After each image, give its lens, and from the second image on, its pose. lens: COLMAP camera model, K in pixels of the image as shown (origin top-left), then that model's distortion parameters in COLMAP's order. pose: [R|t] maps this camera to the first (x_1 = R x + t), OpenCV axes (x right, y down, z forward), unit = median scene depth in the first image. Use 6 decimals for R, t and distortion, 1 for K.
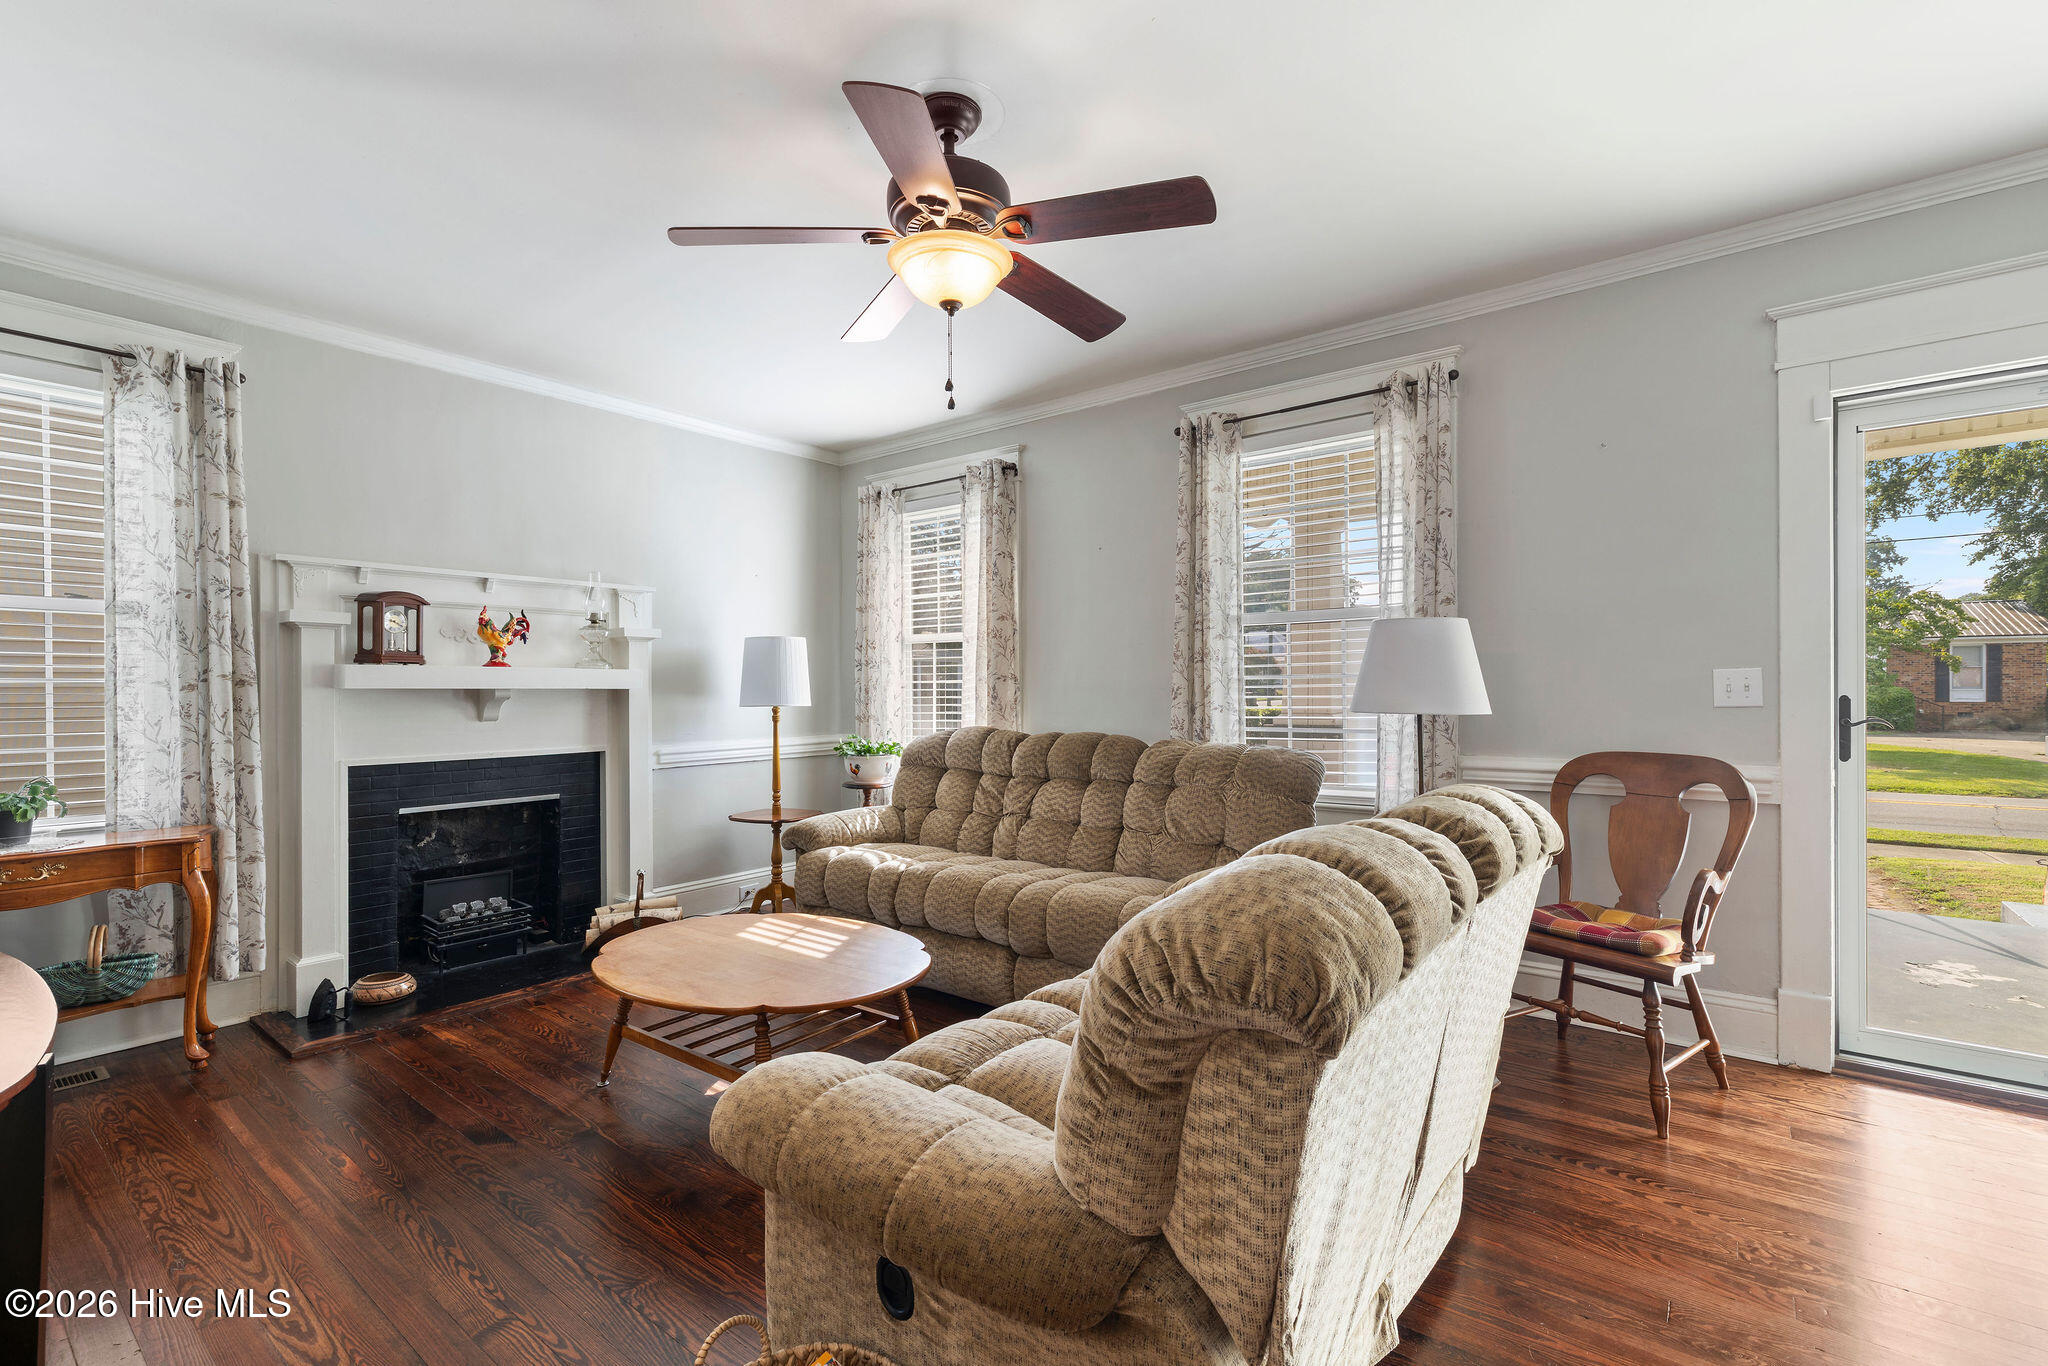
lens RADIAL K [[895.4, 0, 1027.5], [0, 895.4, 686.9], [0, 0, 1]] dist [0.001016, 0.000545]
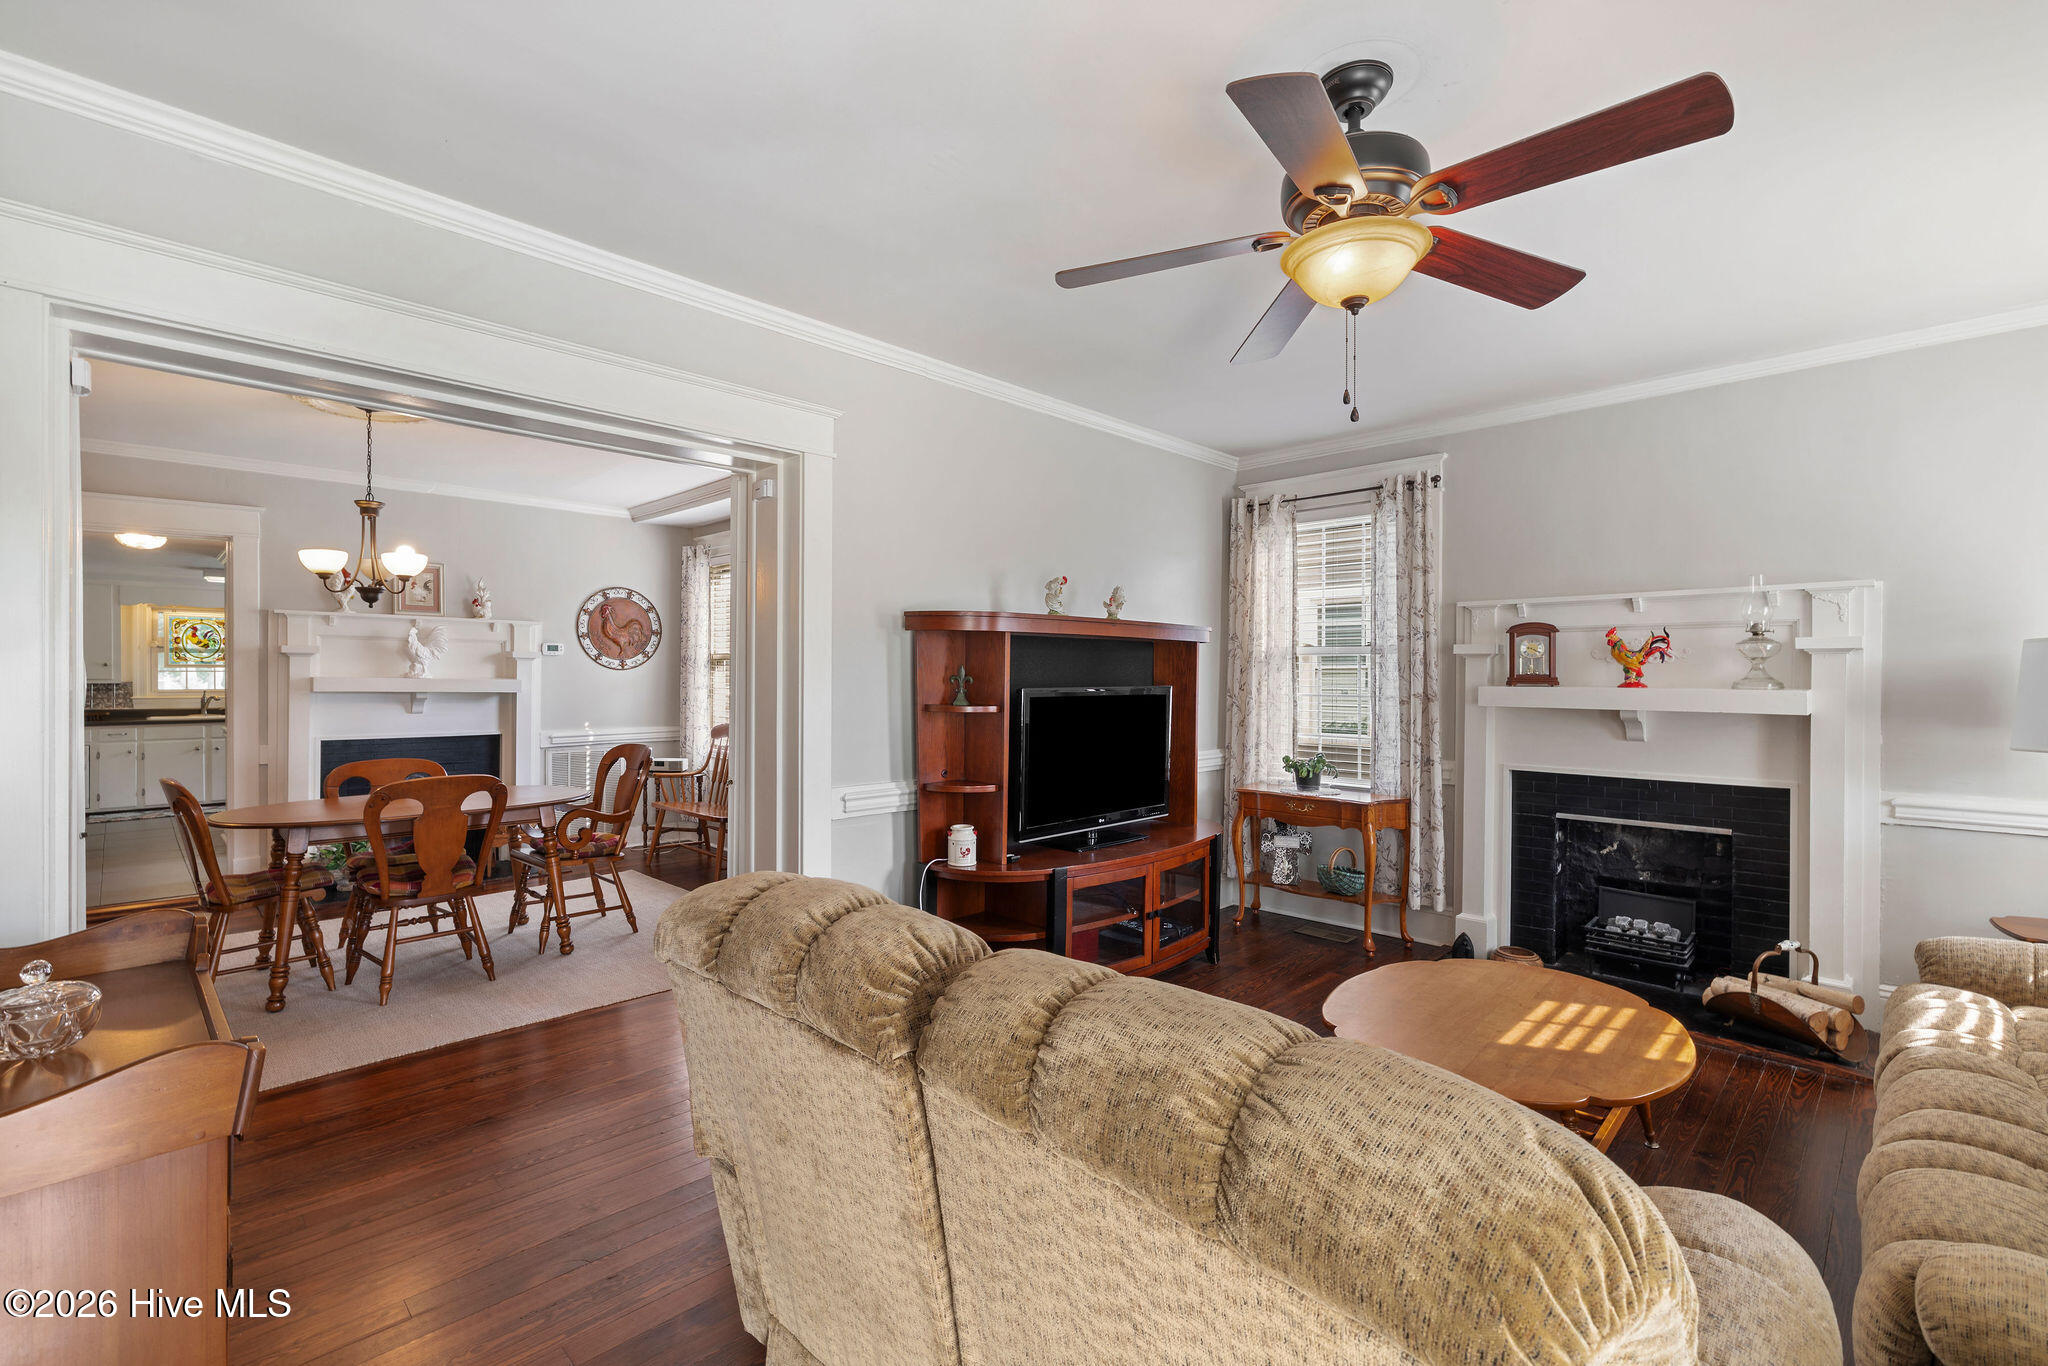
lens RADIAL K [[895.4, 0, 1027.5], [0, 895.4, 686.9], [0, 0, 1]] dist [0.001016, 0.000545]
pose [[-0.114664, 0.015250, -0.993287, 0.502037], [-0.001854, 0.999877, 0.015565, -0.039620], [0.993403, 0.003626, -0.114622, 0.477936]]
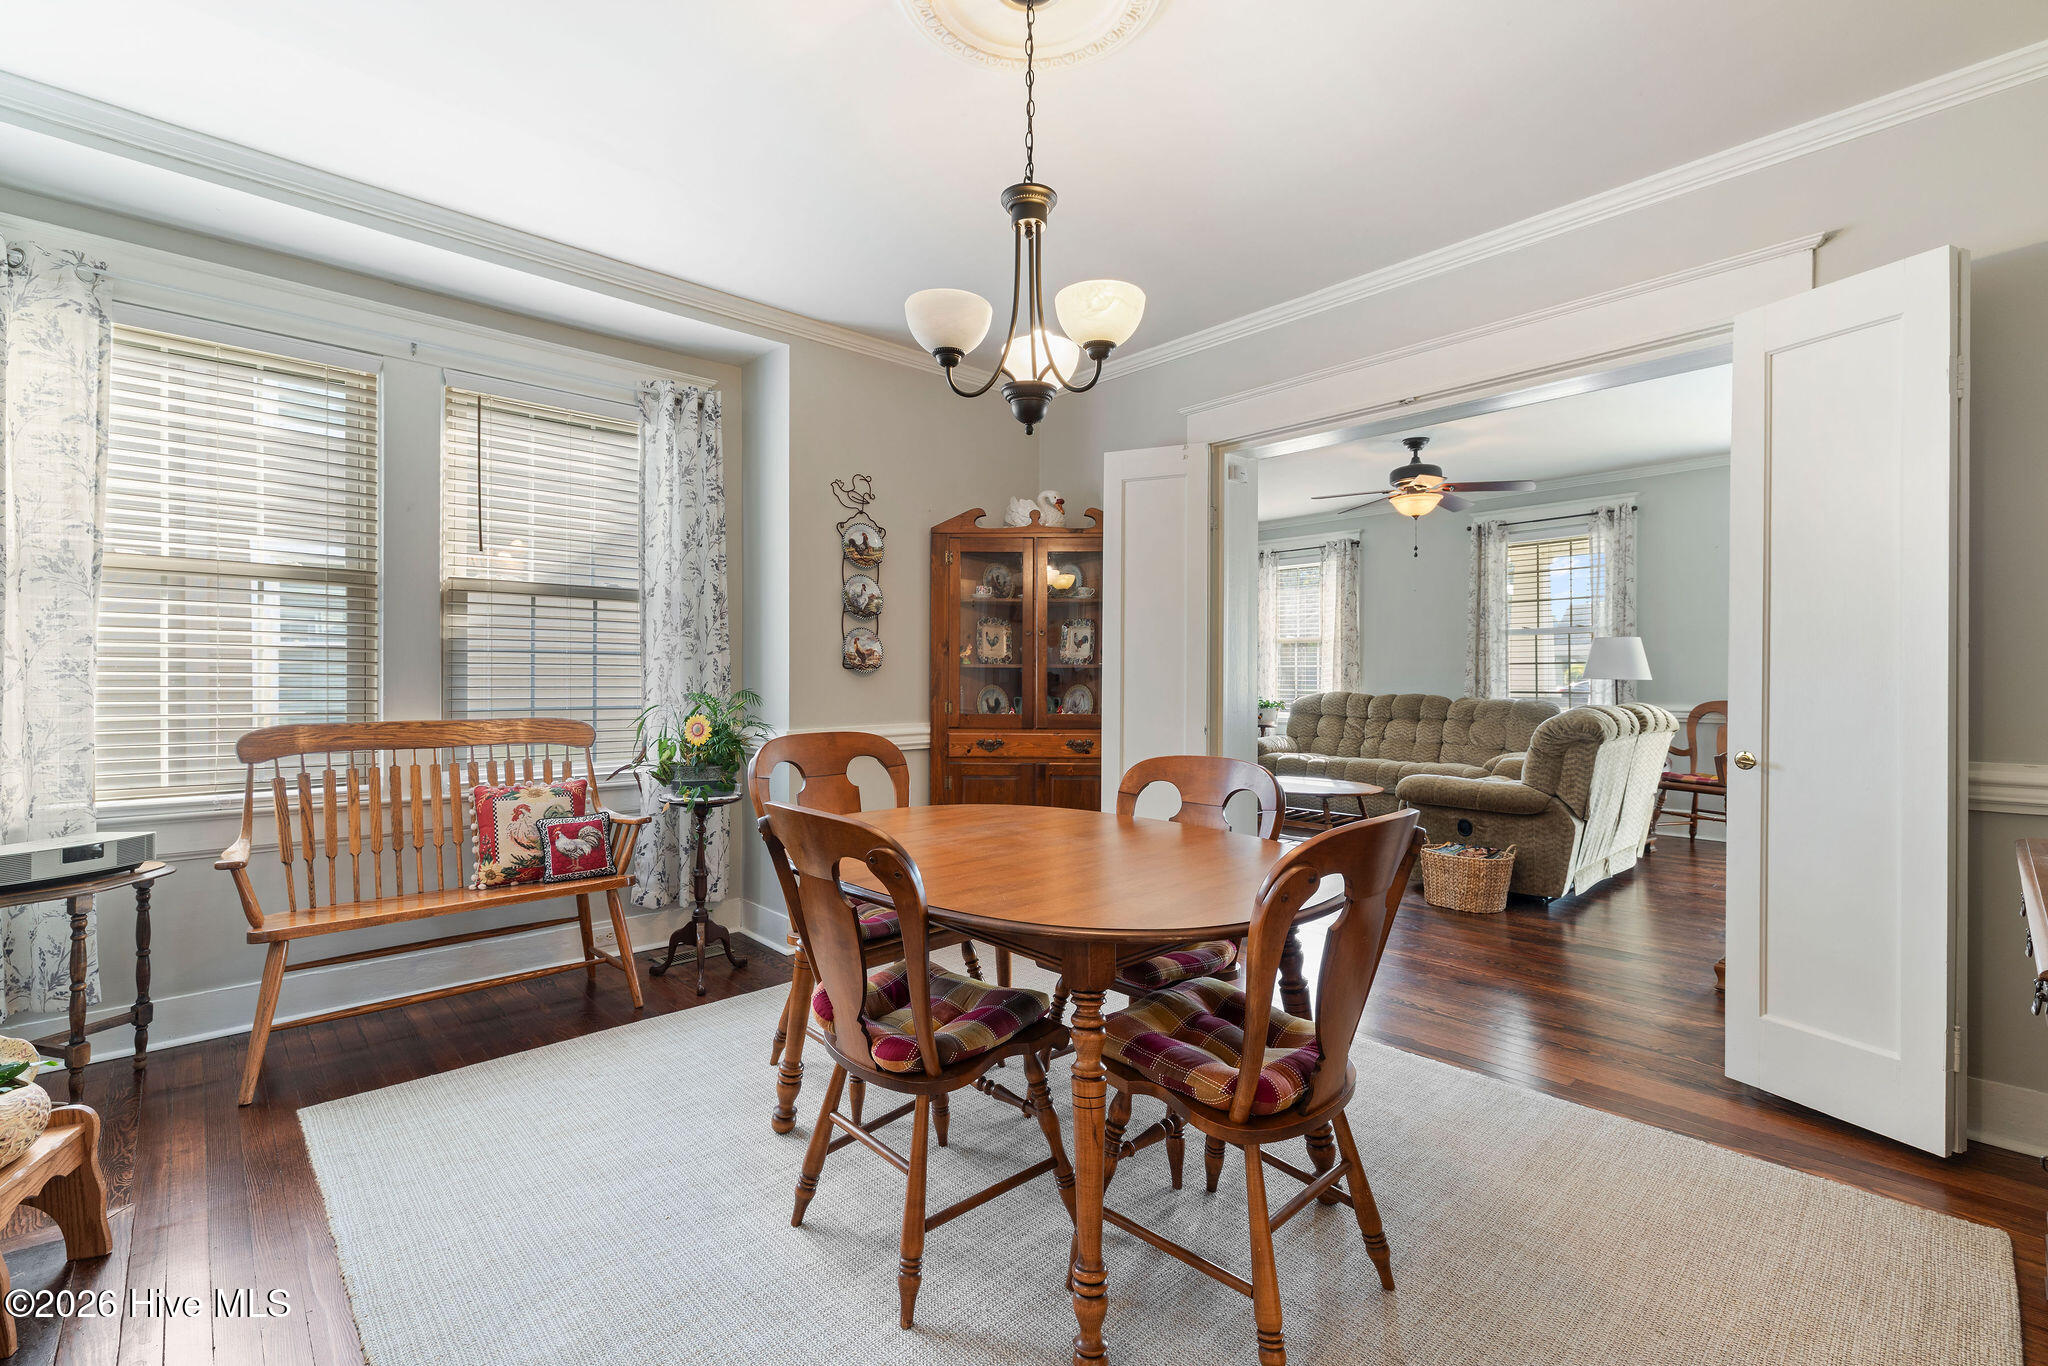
lens RADIAL K [[906.9, 0, 1014.3], [0, 906.9, 670.1], [0, 0, 1]] dist [-0.000985, 0.000265]
pose [[0.987072, 0.004960, -0.160204, -0.456991], [-0.005792, 0.999972, -0.004722, 0.016548], [0.160176, 0.005589, 0.987073, -0.985302]]
